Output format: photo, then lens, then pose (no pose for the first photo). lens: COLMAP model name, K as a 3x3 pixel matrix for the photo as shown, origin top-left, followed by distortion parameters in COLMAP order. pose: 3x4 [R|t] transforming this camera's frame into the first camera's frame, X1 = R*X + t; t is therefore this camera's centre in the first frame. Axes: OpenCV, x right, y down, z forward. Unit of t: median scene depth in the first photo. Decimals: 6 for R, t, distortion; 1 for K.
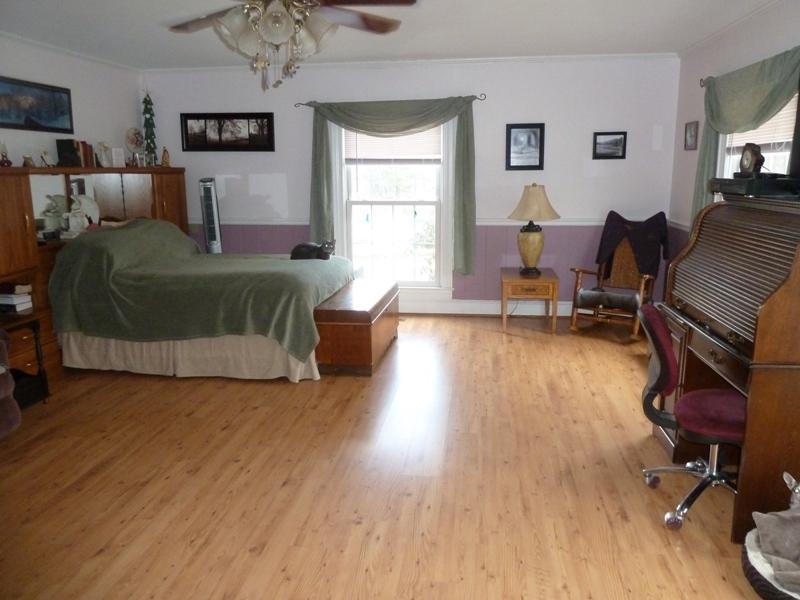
lens RADIAL K [[591.6, 0, 402.5], [0, 591.6, 290.3], [0, 0, 1]] dist [-0.036858, 0.013717]
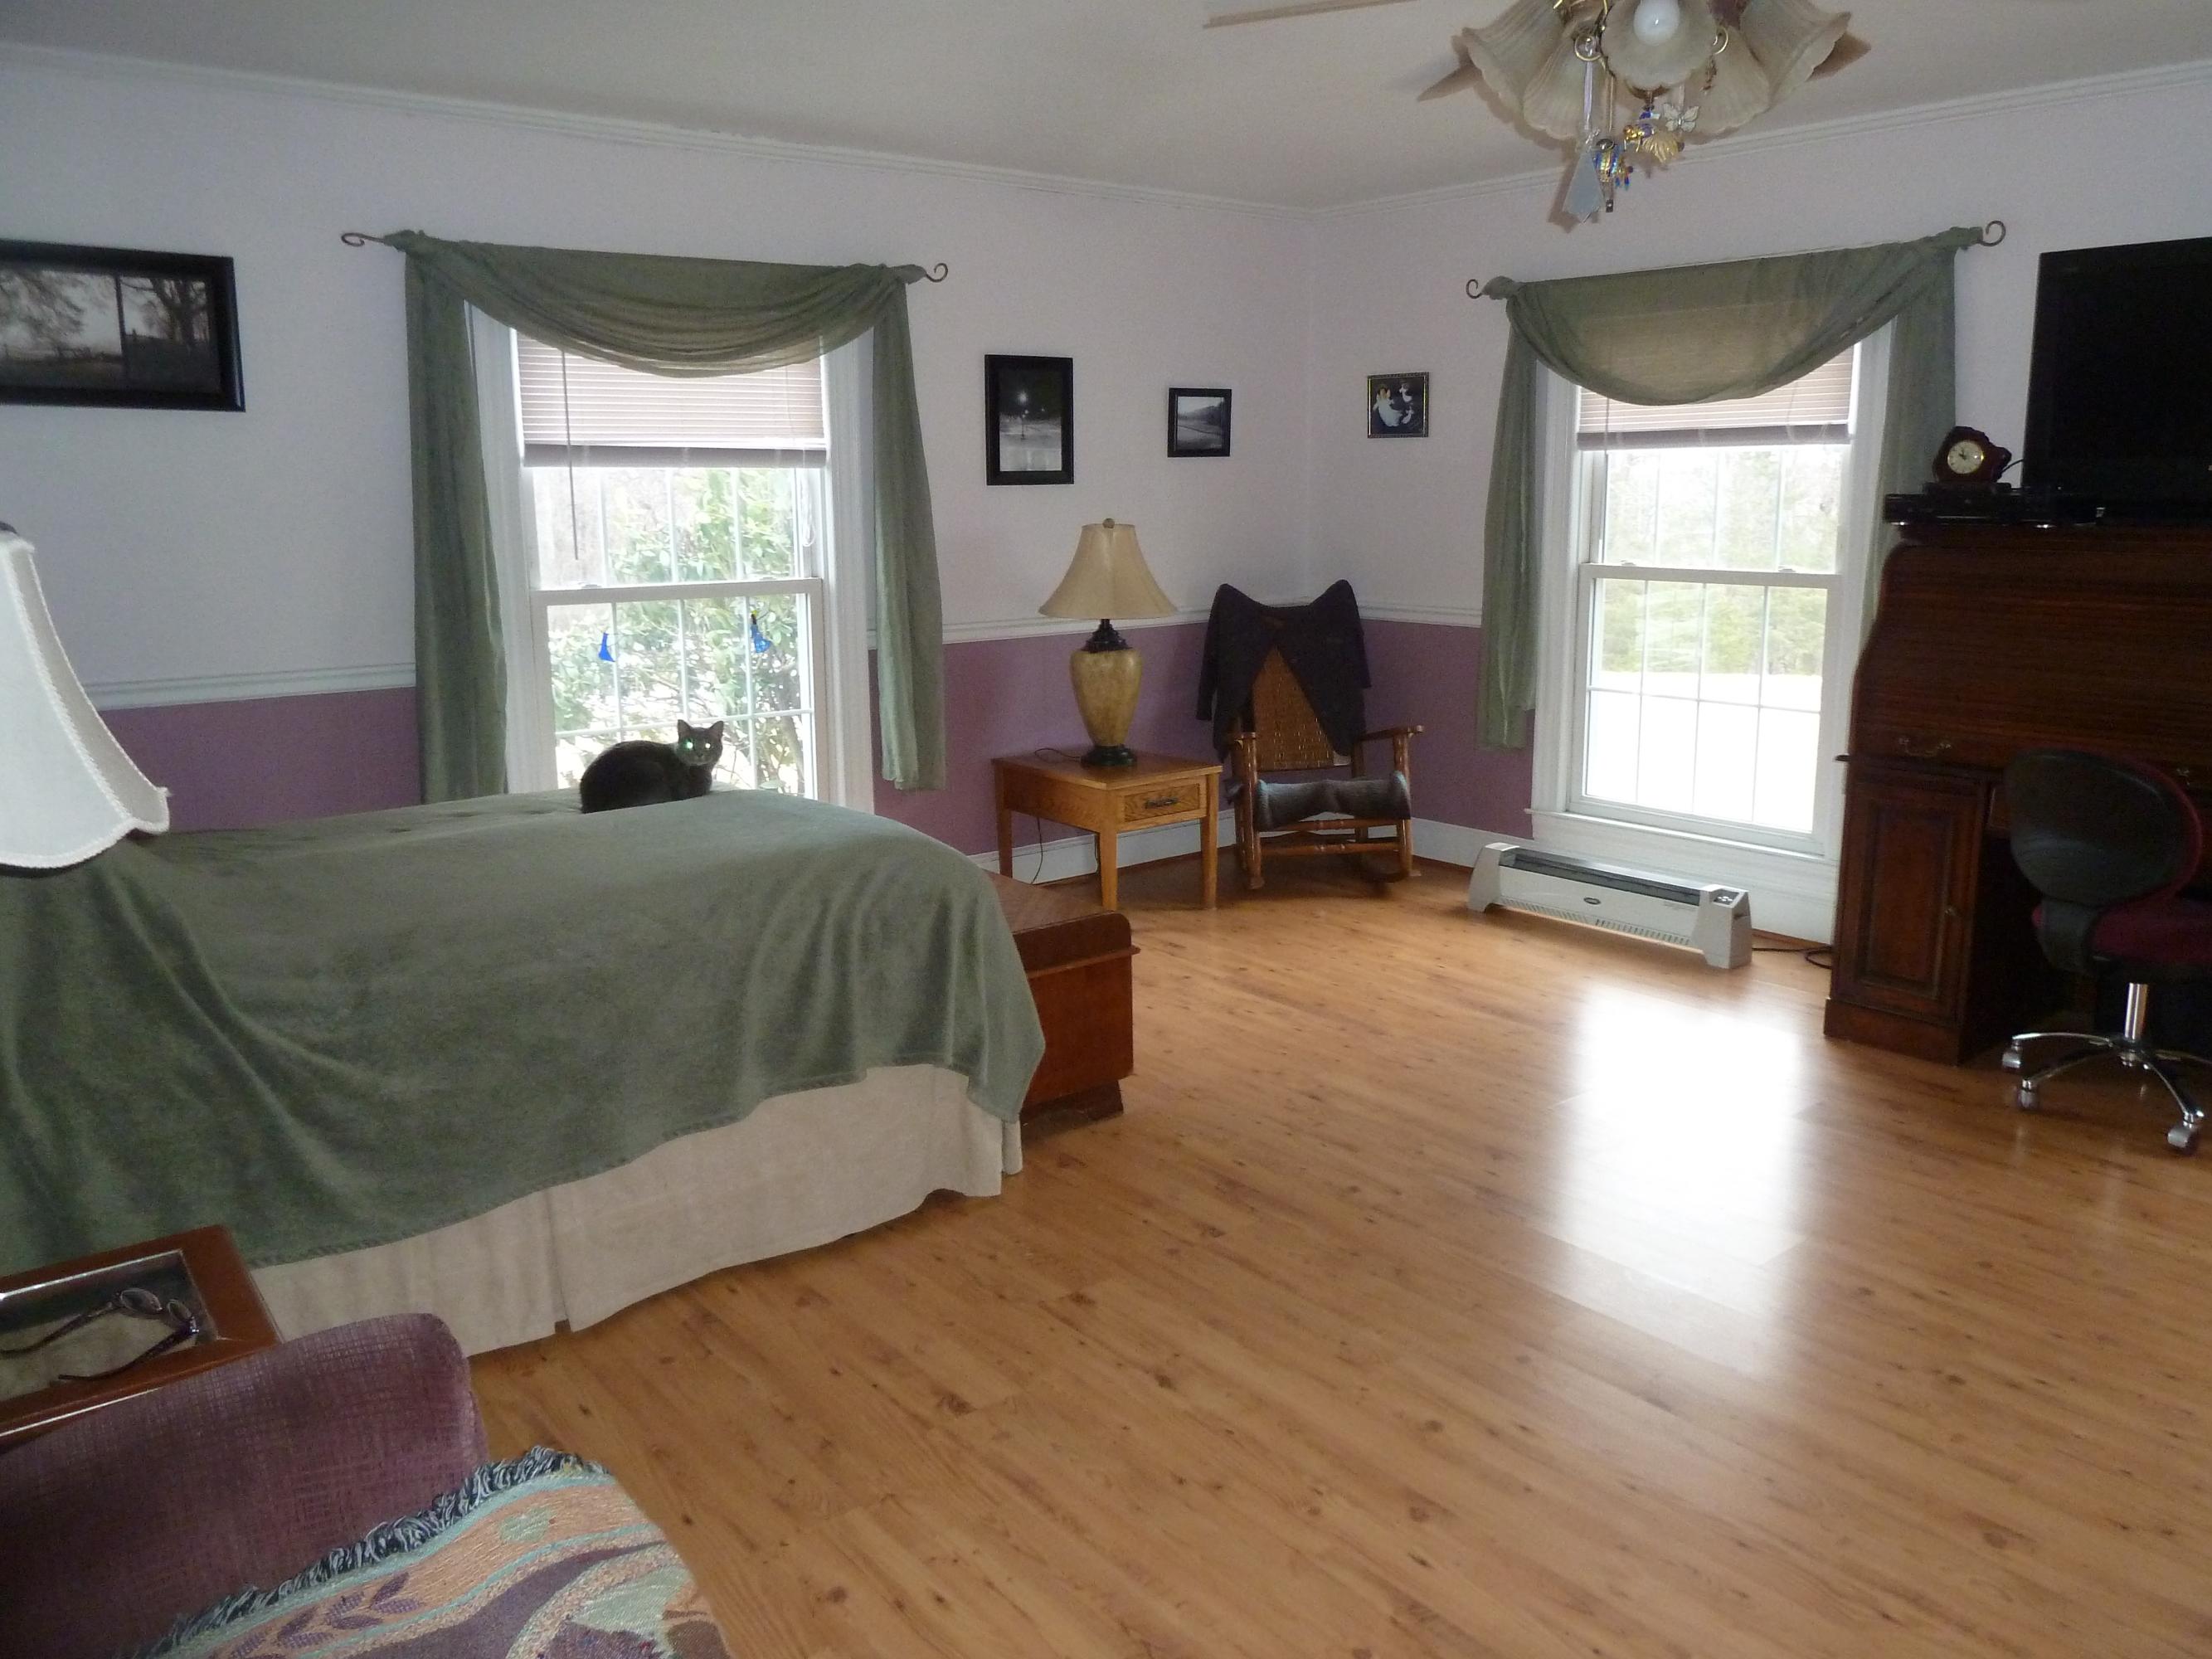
lens RADIAL K [[1635.9, 0, 1135.8], [0, 1635.9, 813.0], [0, 0, 1]] dist [-0.036858, 0.013717]
pose [[0.686934, -0.141023, 0.712906, -0.625819], [0.144919, 0.987870, 0.055775, -0.062867], [-0.712124, 0.065000, 0.699038, 0.329277]]
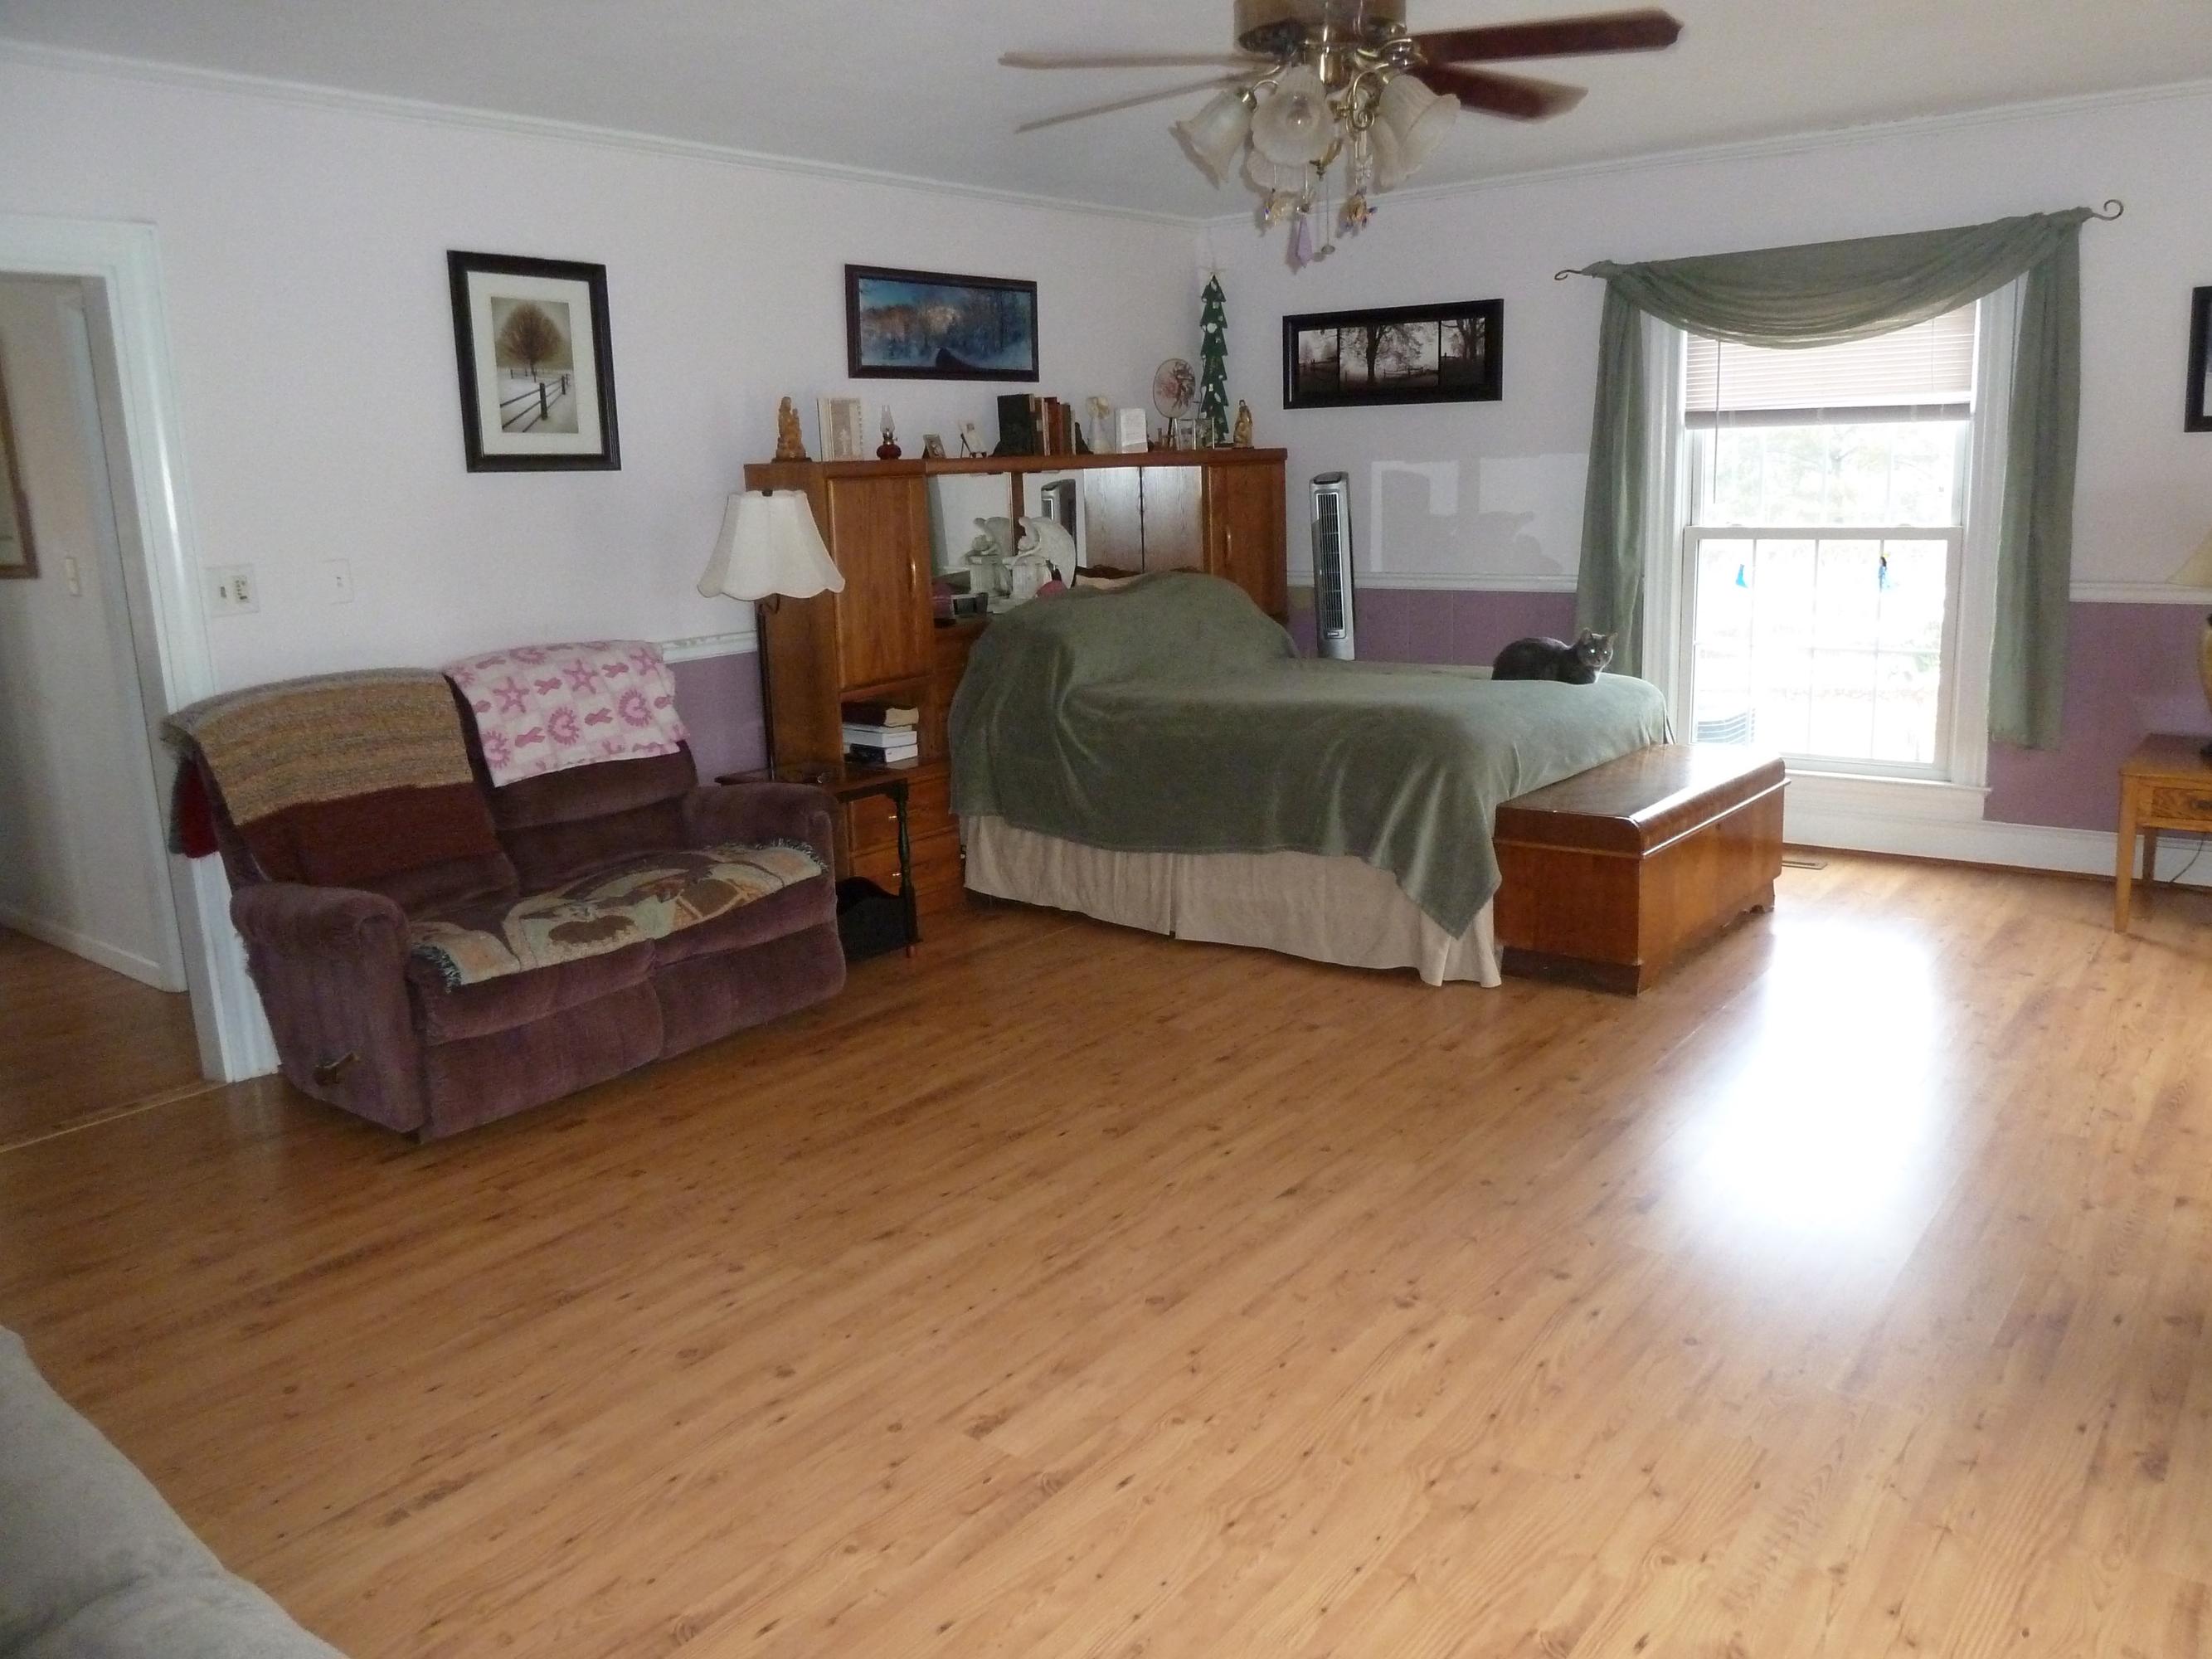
lens RADIAL K [[1635.9, 0, 1135.8], [0, 1635.9, 795.5], [0, 0, 1]] dist [-0.036858, 0.013717]
pose [[0.863293, 0.073716, -0.499291, 0.168908], [-0.067585, 0.997251, 0.030380, 0.007650], [0.500157, 0.007518, 0.865902, -0.052328]]
